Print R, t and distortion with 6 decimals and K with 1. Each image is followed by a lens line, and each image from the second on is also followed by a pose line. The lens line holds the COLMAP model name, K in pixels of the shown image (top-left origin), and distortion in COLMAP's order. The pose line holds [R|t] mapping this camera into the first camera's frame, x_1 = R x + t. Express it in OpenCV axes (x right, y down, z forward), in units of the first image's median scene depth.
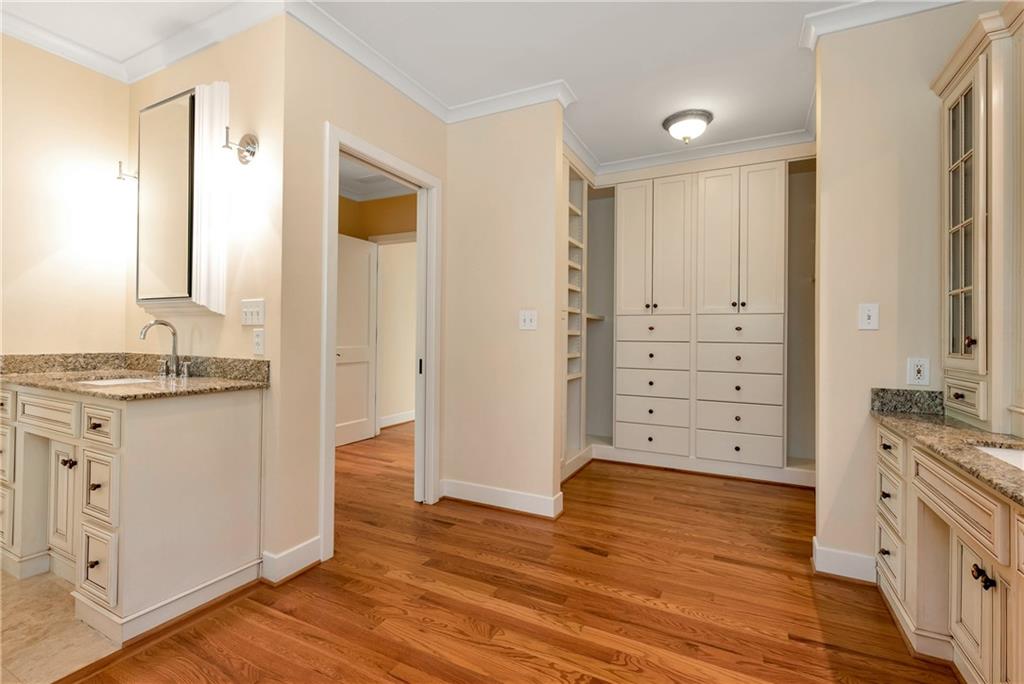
lens RADIAL K [[457.7, 0, 512.0], [0, 457.7, 334.8], [0, 0, 1]] dist [0.000349, -0.000194]
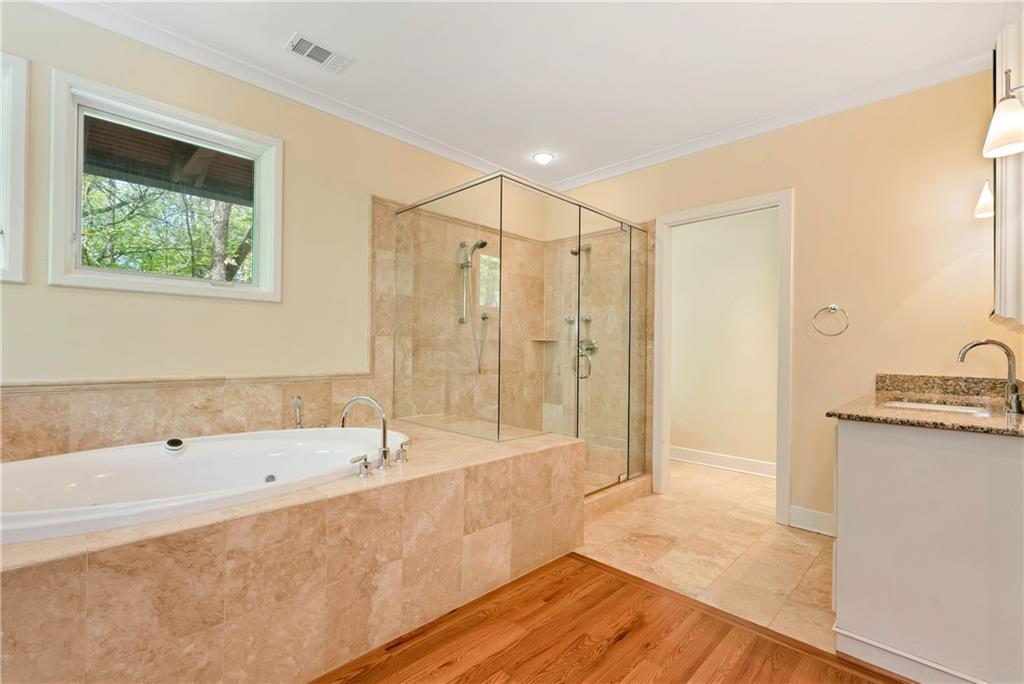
lens RADIAL K [[457.7, 0, 509.8], [0, 457.7, 347.9], [0, 0, 1]] dist [0.000349, -0.000194]
pose [[-0.299574, -0.015772, -0.953943, 0.264999], [-0.011515, 0.999850, -0.012915, 0.003955], [0.954004, 0.007115, -0.299710, 0.420070]]
